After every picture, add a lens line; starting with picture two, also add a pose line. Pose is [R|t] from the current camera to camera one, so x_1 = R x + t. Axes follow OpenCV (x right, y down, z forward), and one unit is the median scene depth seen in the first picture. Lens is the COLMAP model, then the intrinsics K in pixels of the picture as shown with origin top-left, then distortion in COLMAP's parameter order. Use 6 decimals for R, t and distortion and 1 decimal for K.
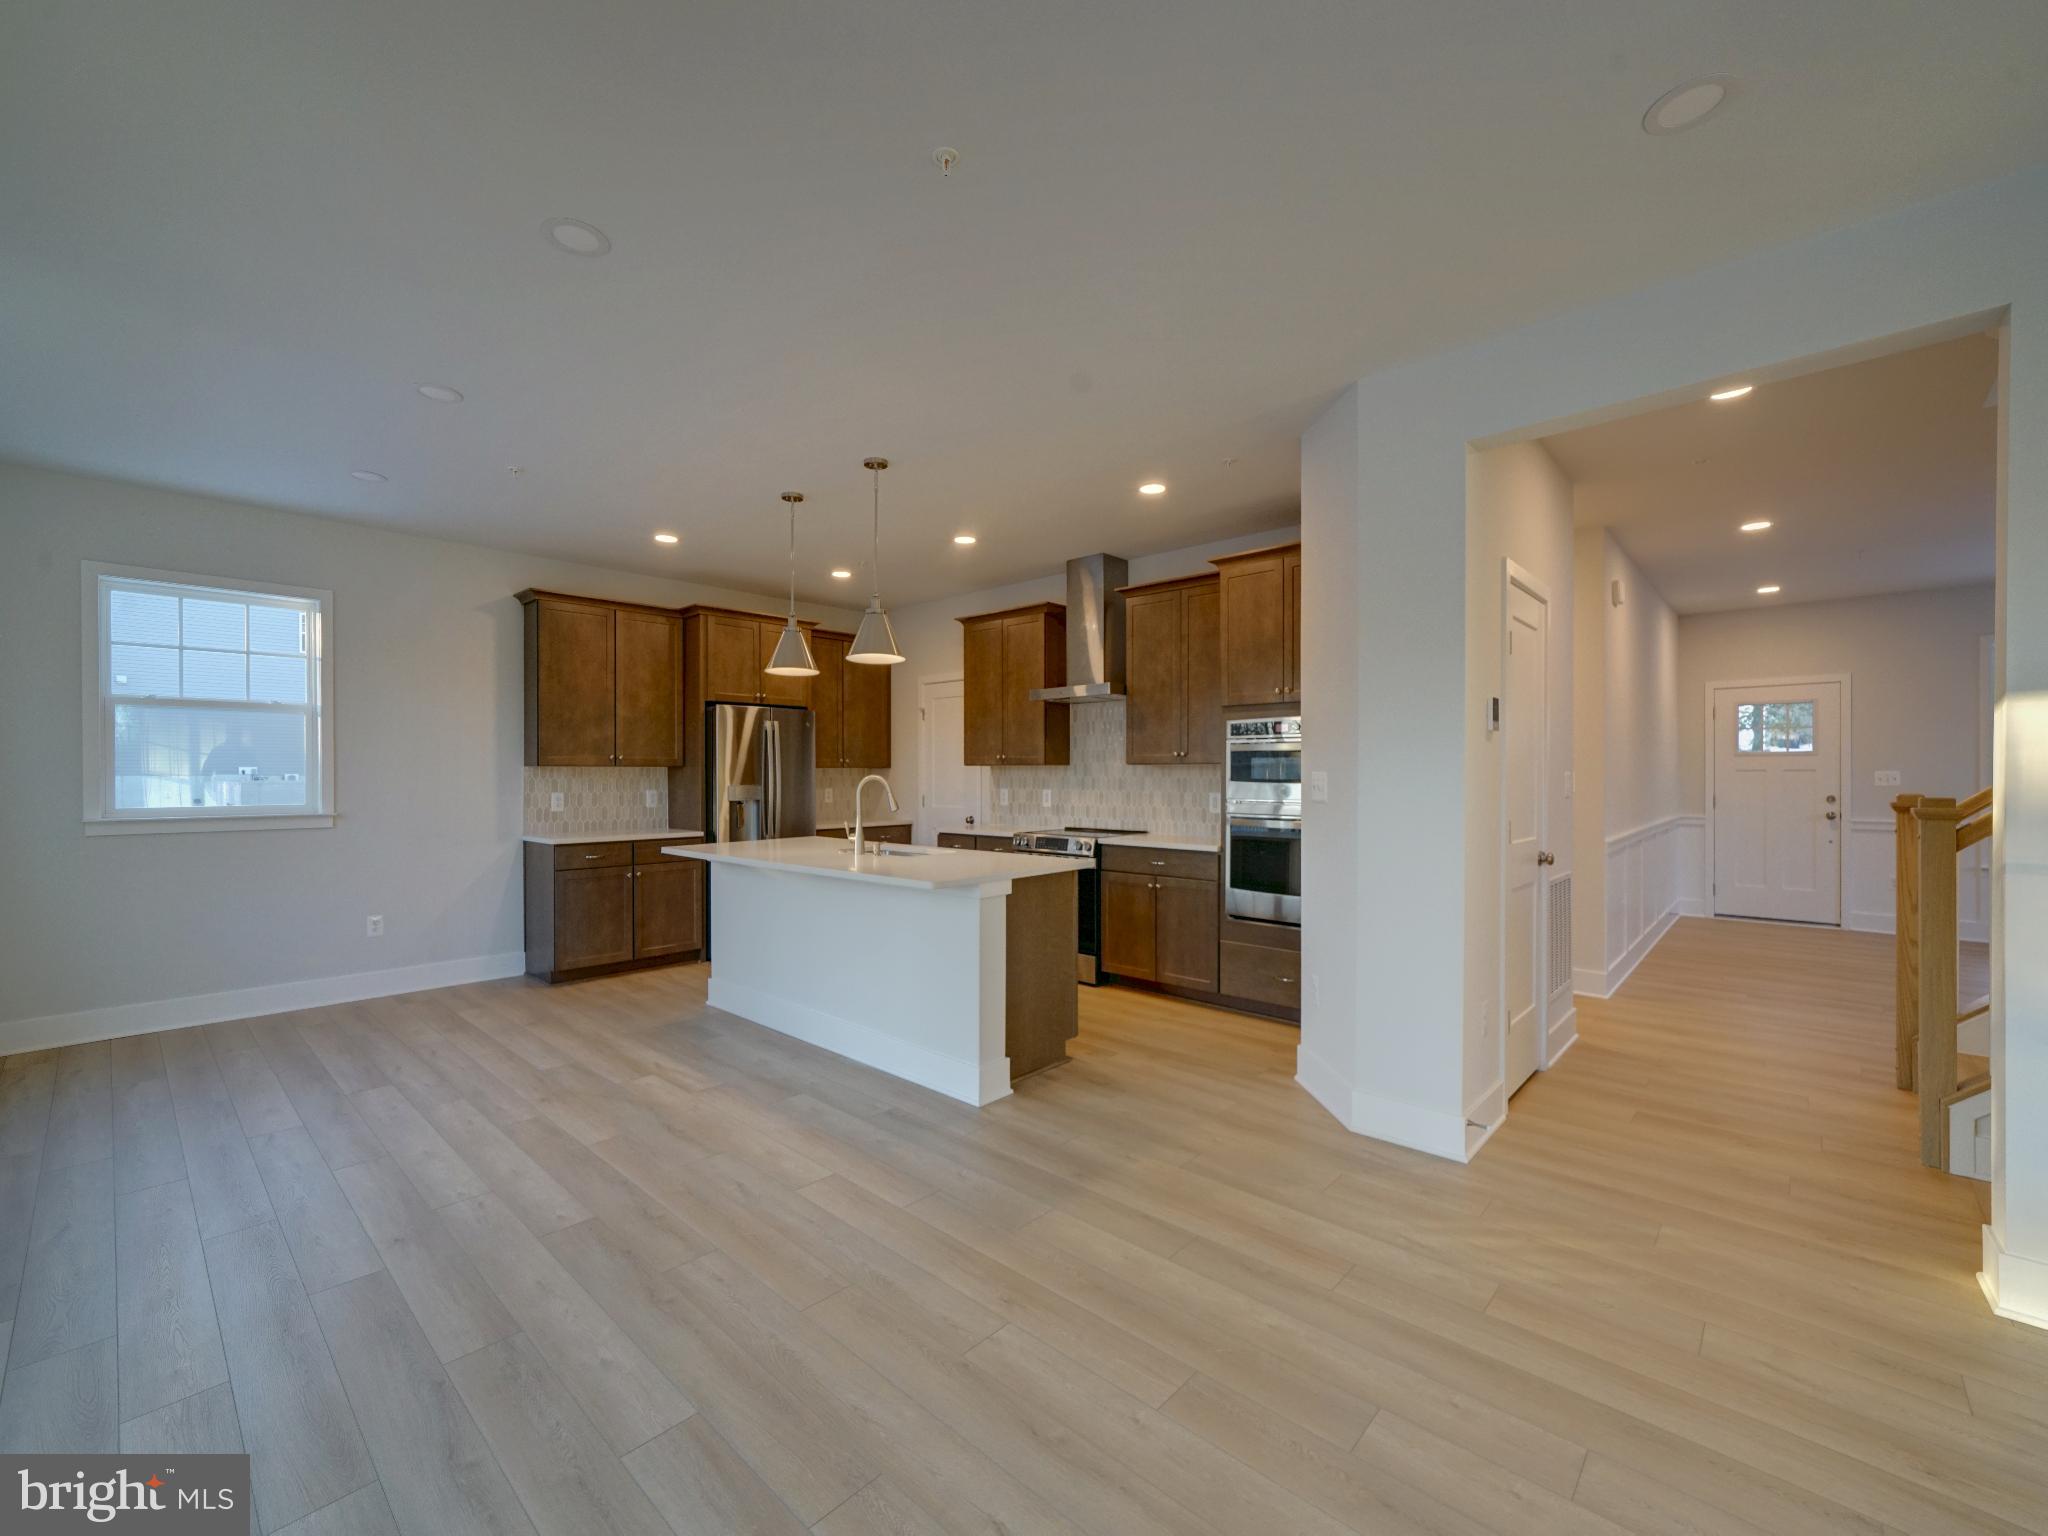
lens RADIAL K [[862.2, 0, 1020.7], [0, 862.2, 772.7], [0, 0, 1]] dist [-0.001054, -0.000721]
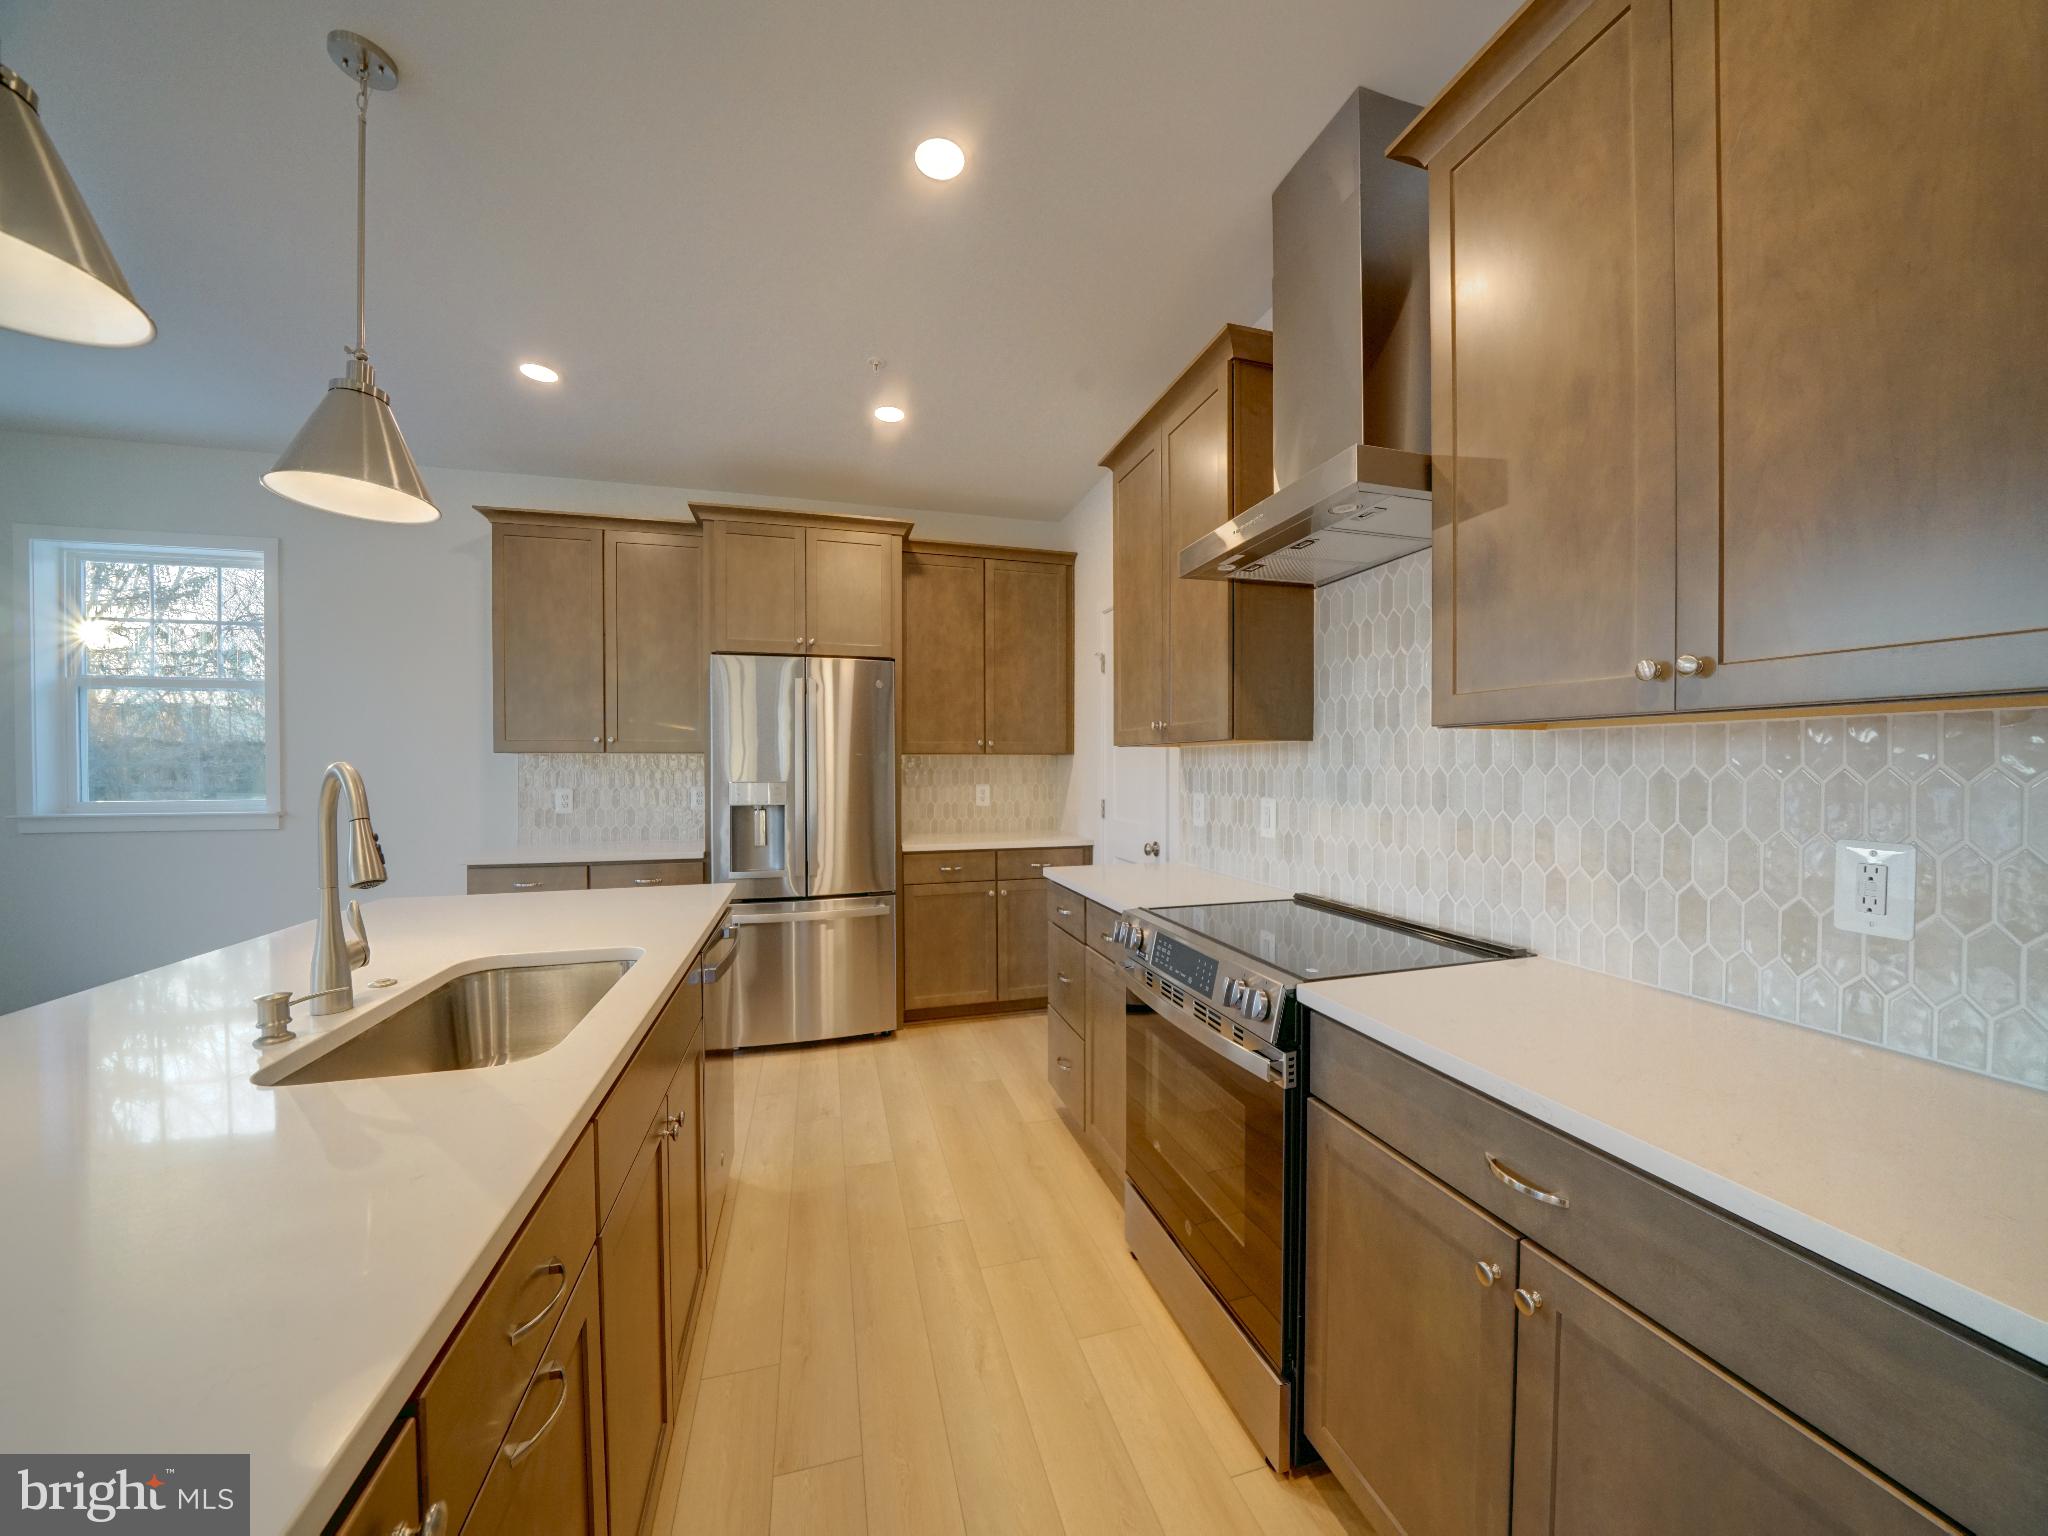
lens RADIAL K [[716.5, 0, 1020.5], [0, 716.5, 774.9], [0, 0, 1]] dist [-0.023393, 0.000595]
pose [[0.850678, 0.007084, -0.525639, 0.128507], [0.000717, 0.999893, 0.014636, 0.002863], [0.525686, -0.012828, 0.850582, 0.711247]]
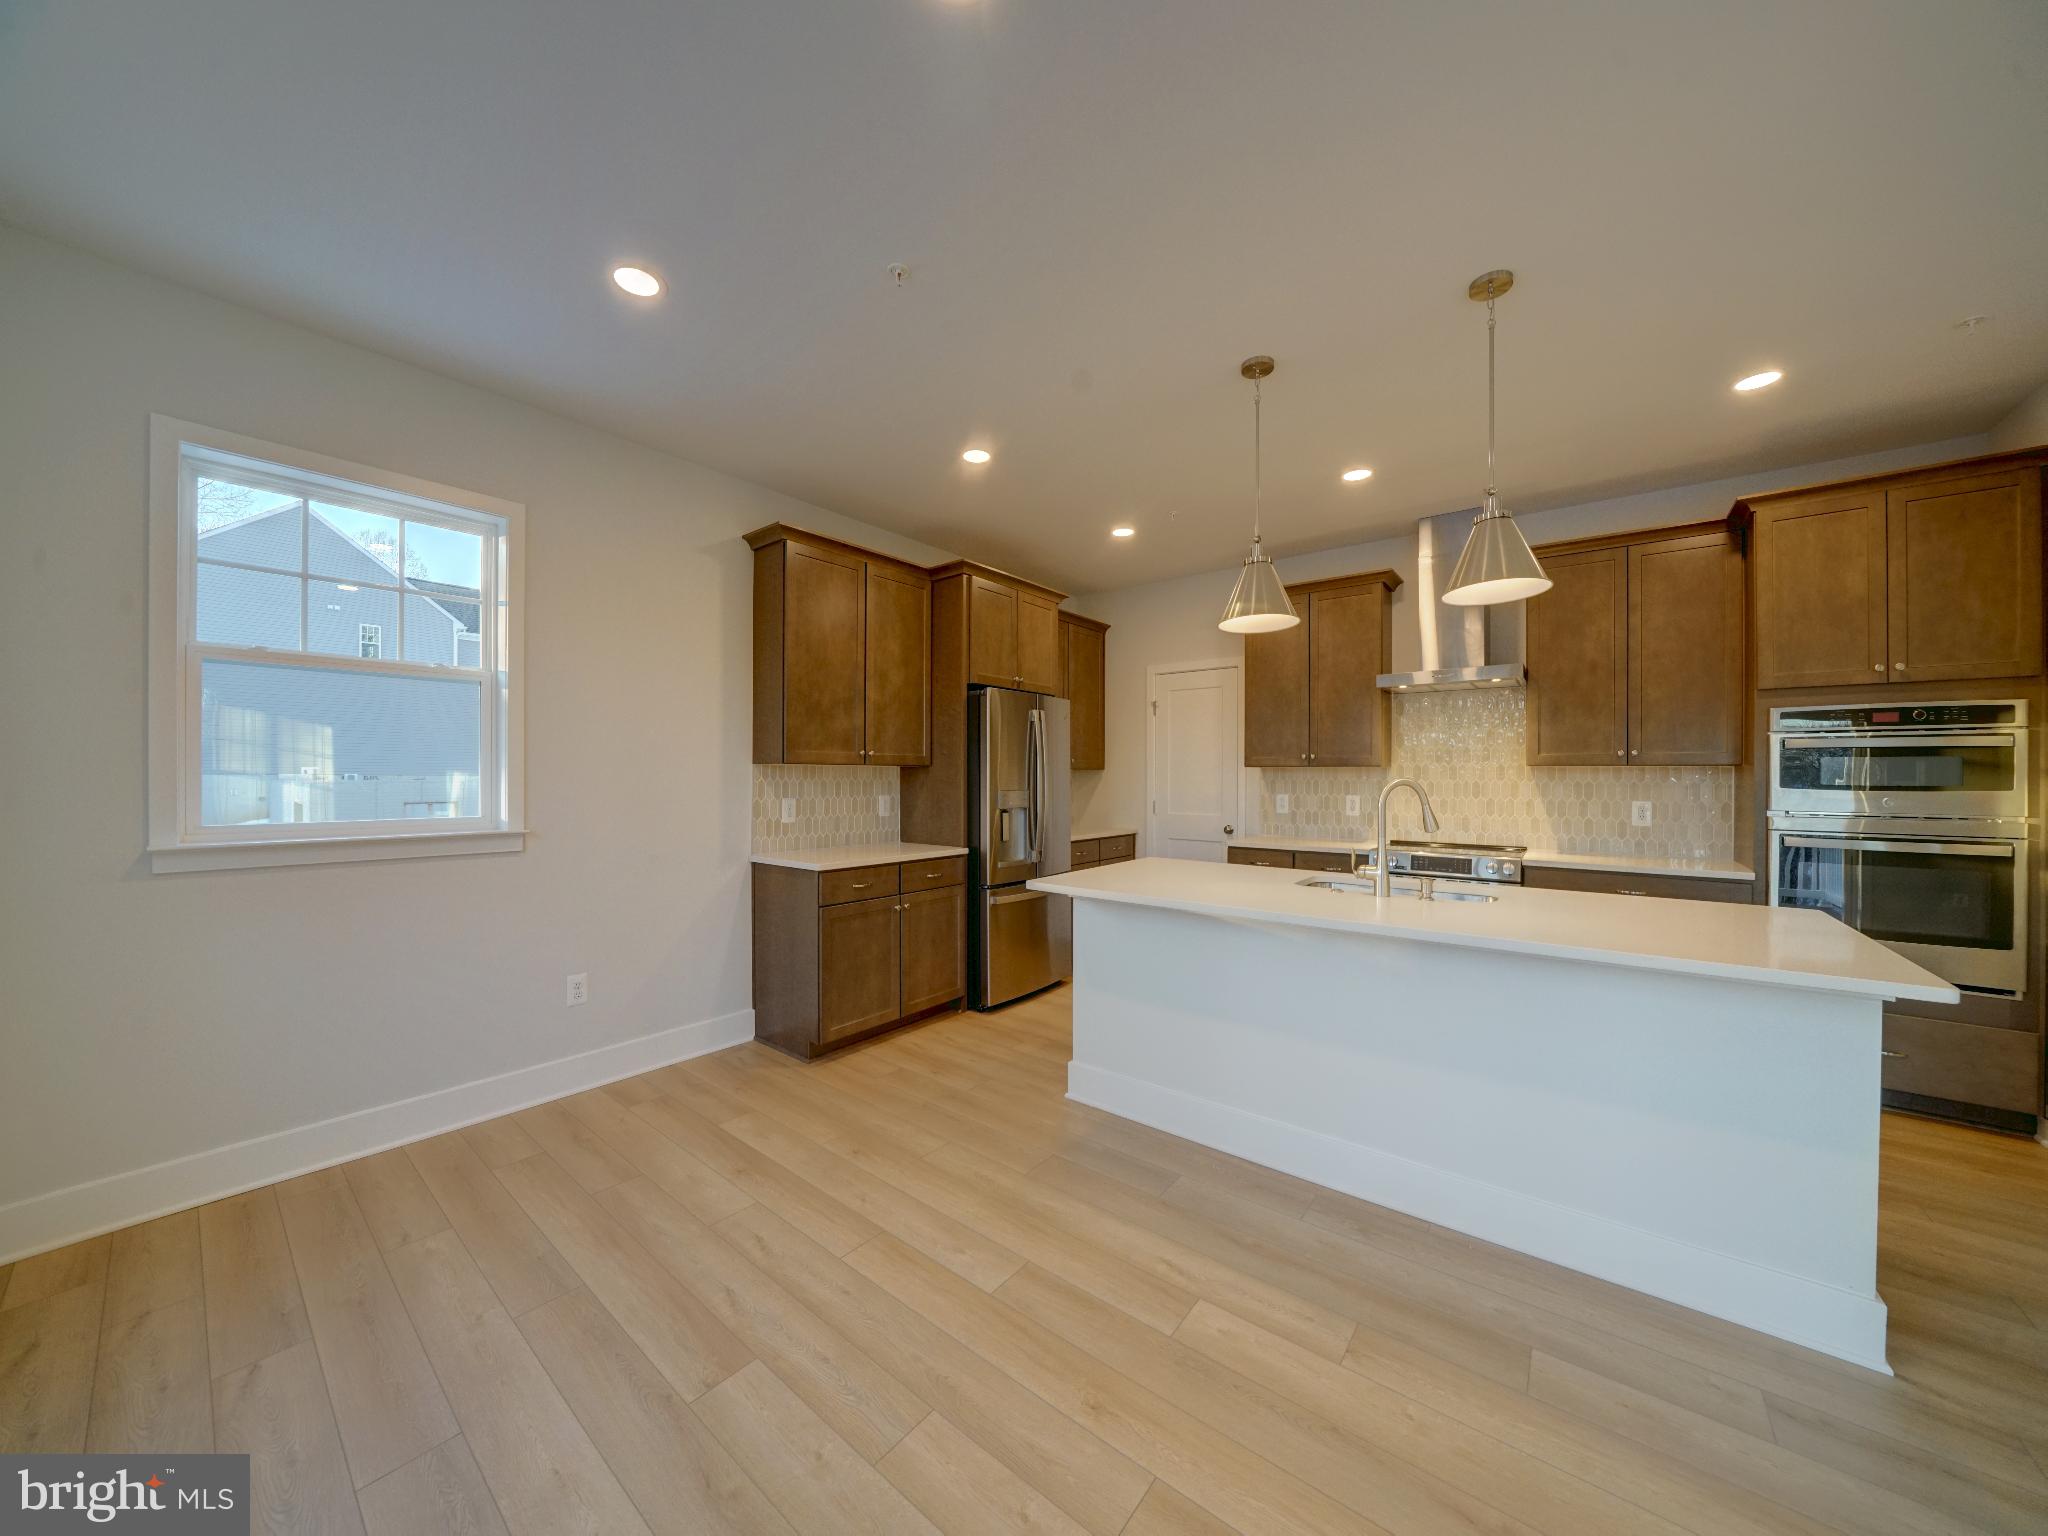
lens RADIAL K [[716.5, 0, 1013.3], [0, 716.5, 775.4], [0, 0, 1]] dist [-0.023393, 0.000595]
pose [[0.998040, 0.004360, 0.062422, -0.392267], [-0.004293, 0.999990, -0.001201, 0.002520], [-0.062427, 0.000930, 0.998049, 0.364910]]
